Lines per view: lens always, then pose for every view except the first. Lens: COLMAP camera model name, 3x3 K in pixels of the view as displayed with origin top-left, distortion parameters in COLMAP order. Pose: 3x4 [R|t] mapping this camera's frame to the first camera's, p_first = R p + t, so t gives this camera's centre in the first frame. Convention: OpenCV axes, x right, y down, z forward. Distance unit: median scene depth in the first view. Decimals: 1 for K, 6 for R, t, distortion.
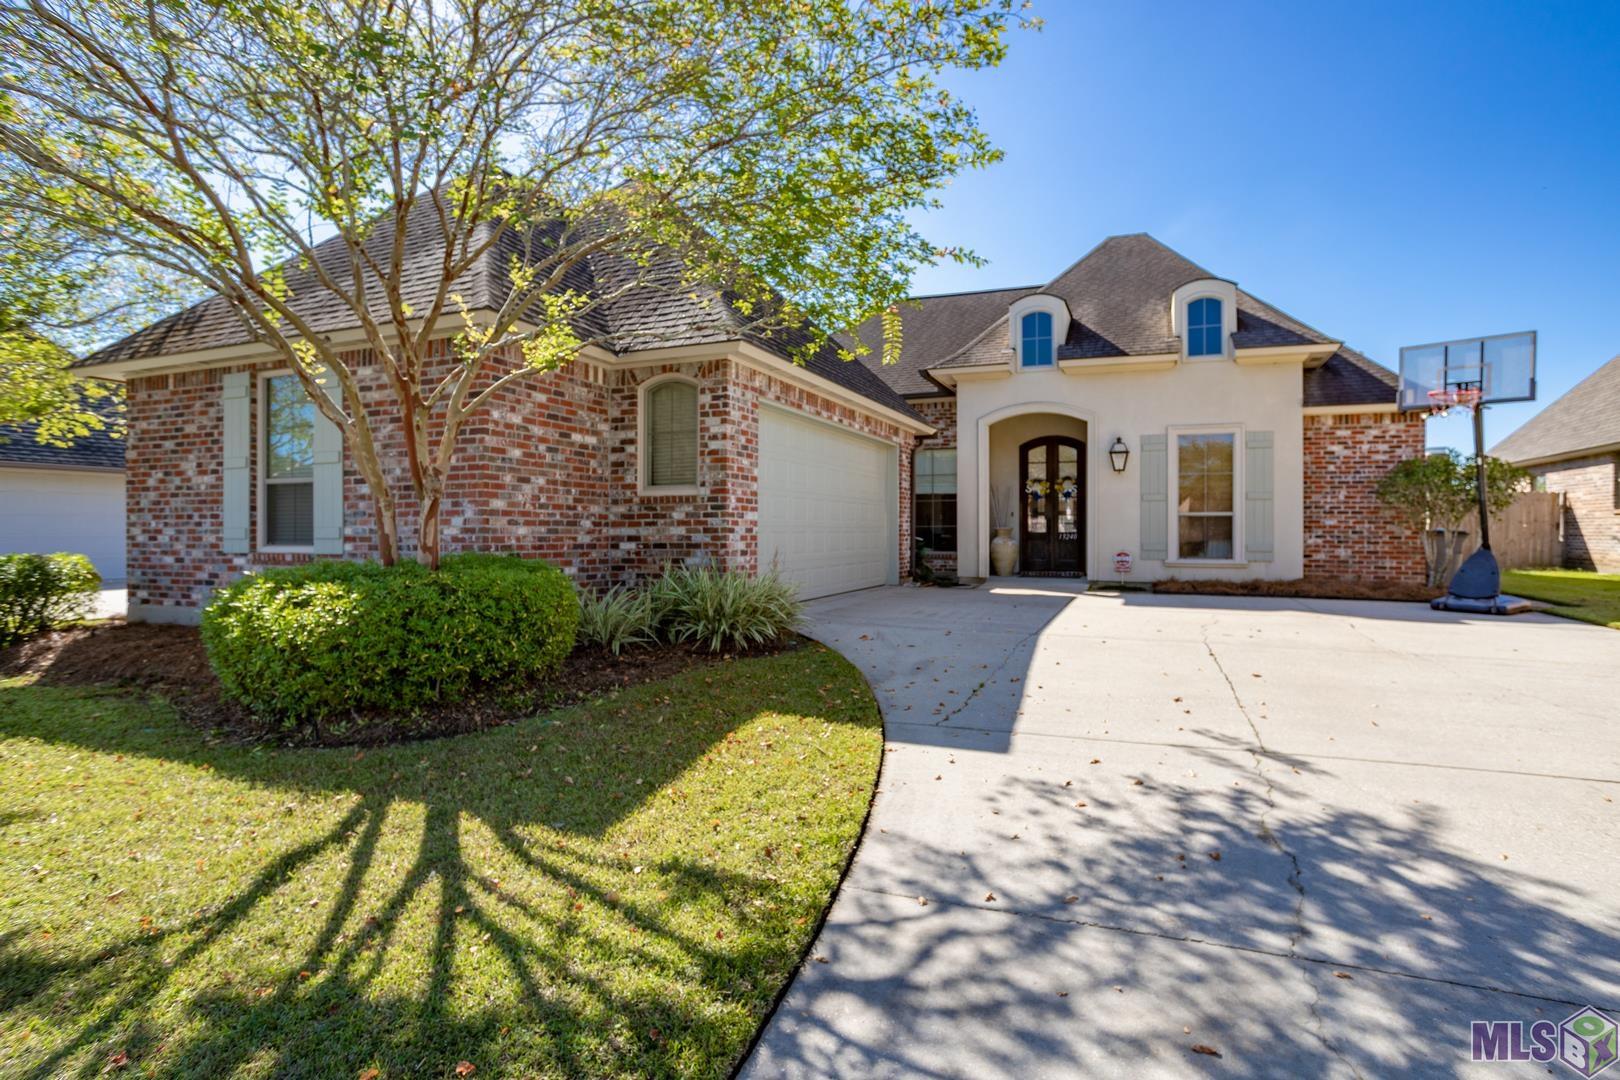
lens RADIAL K [[797.9, 0, 807.4], [0, 797.9, 516.3], [0, 0, 1]] dist [-0.058188, 0.035301]
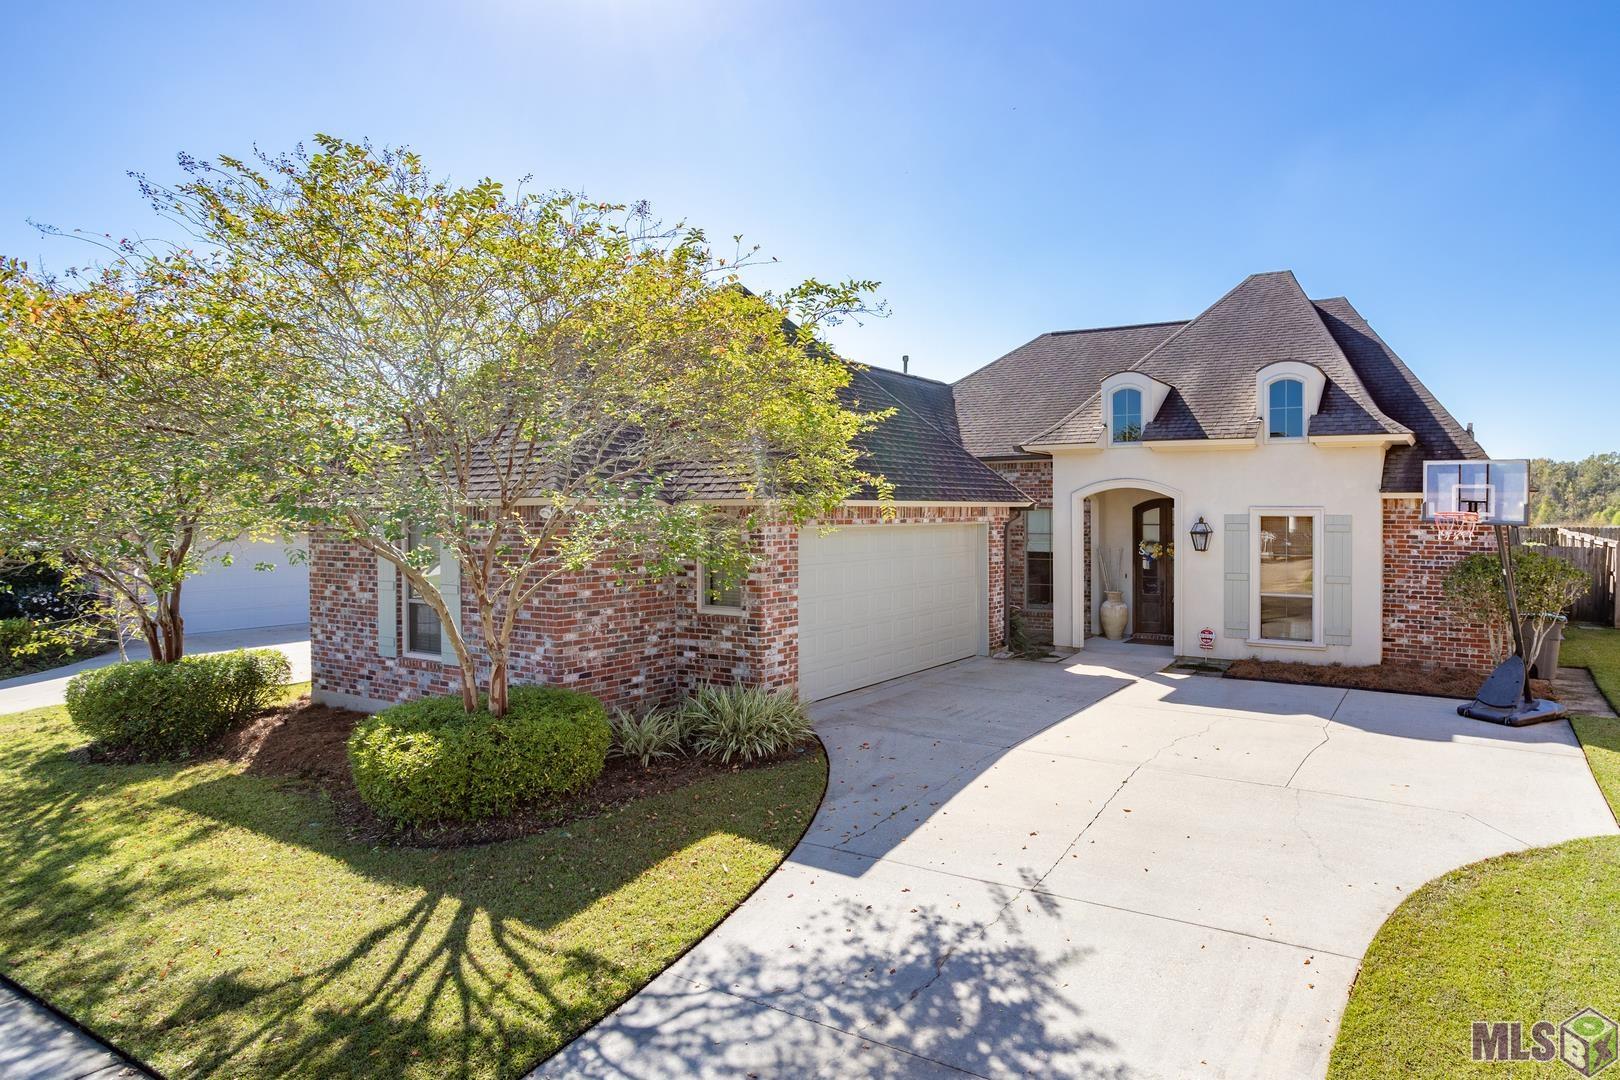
lens RADIAL K [[857.5, 0, 885.2], [0, 857.5, 535.9], [0, 0, 1]] dist [-0.057720, 0.048157]
pose [[0.991032, -0.002072, -0.133608, 0.256812], [0.003690, 0.999923, 0.011862, -0.167618], [0.133573, -0.012248, 0.990963, -0.250899]]
